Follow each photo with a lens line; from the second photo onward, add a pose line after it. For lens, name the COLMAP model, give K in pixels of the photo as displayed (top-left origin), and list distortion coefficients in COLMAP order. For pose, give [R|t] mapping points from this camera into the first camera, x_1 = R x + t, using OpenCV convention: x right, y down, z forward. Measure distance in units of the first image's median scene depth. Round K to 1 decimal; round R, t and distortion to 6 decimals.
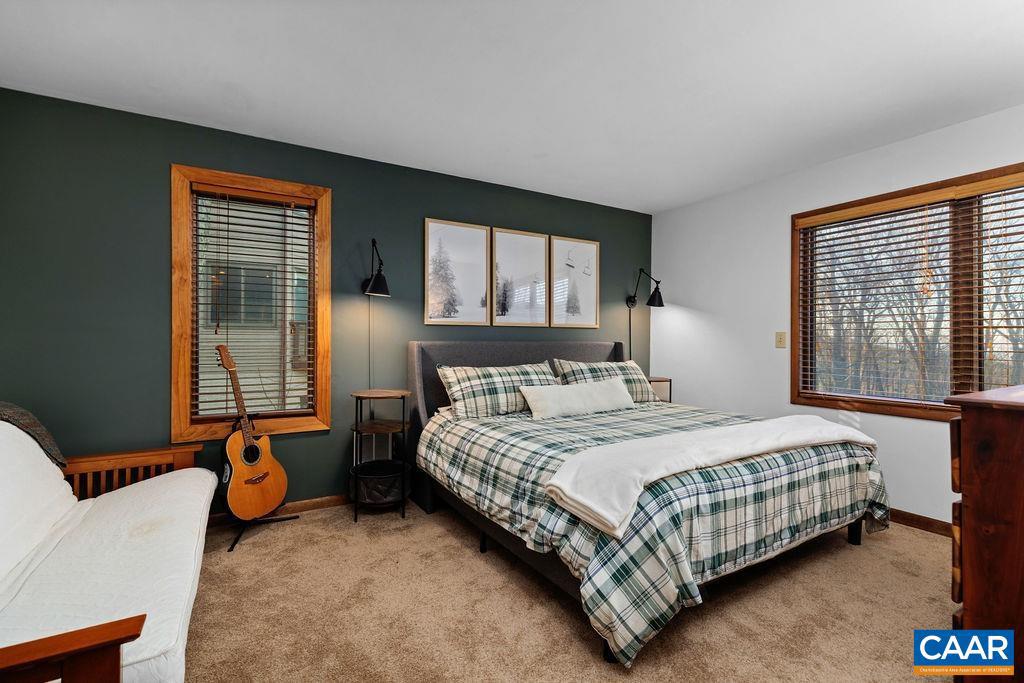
lens RADIAL K [[464.7, 0, 513.0], [0, 464.7, 341.2], [0, 0, 1]] dist [0.000886, 0.000749]
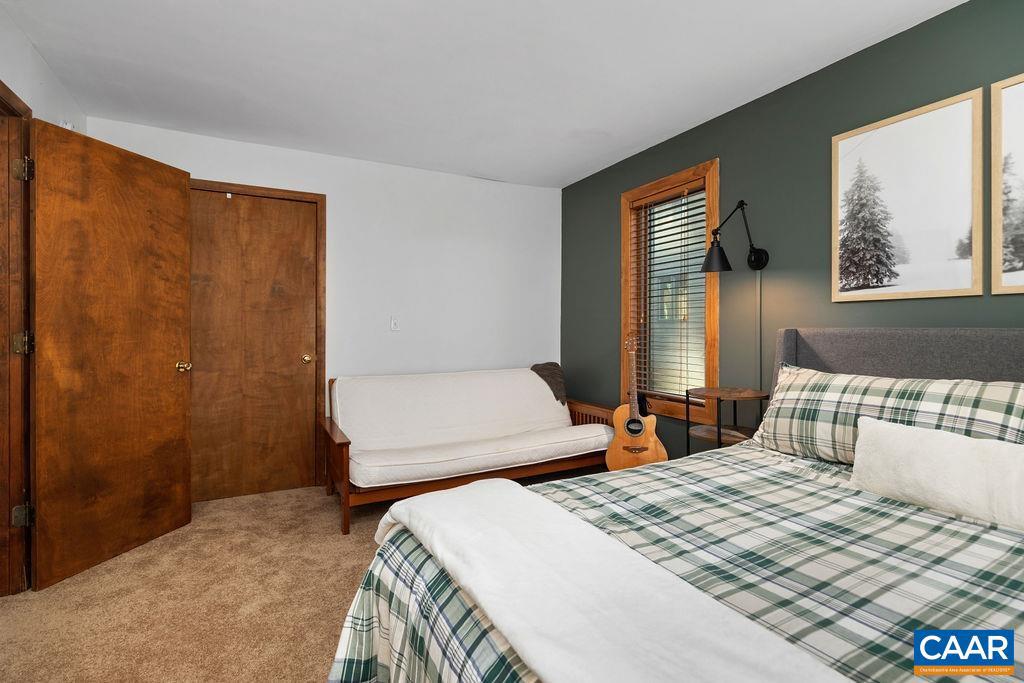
lens RADIAL K [[472.9, 0, 513.5], [0, 472.9, 334.1], [0, 0, 1]] dist [-0.001350, -0.000228]
pose [[-0.027169, 0.010579, -0.999575, 0.474809], [0.001619, 0.999943, 0.010539, 0.001204], [0.999630, -0.001332, -0.027184, 0.562162]]
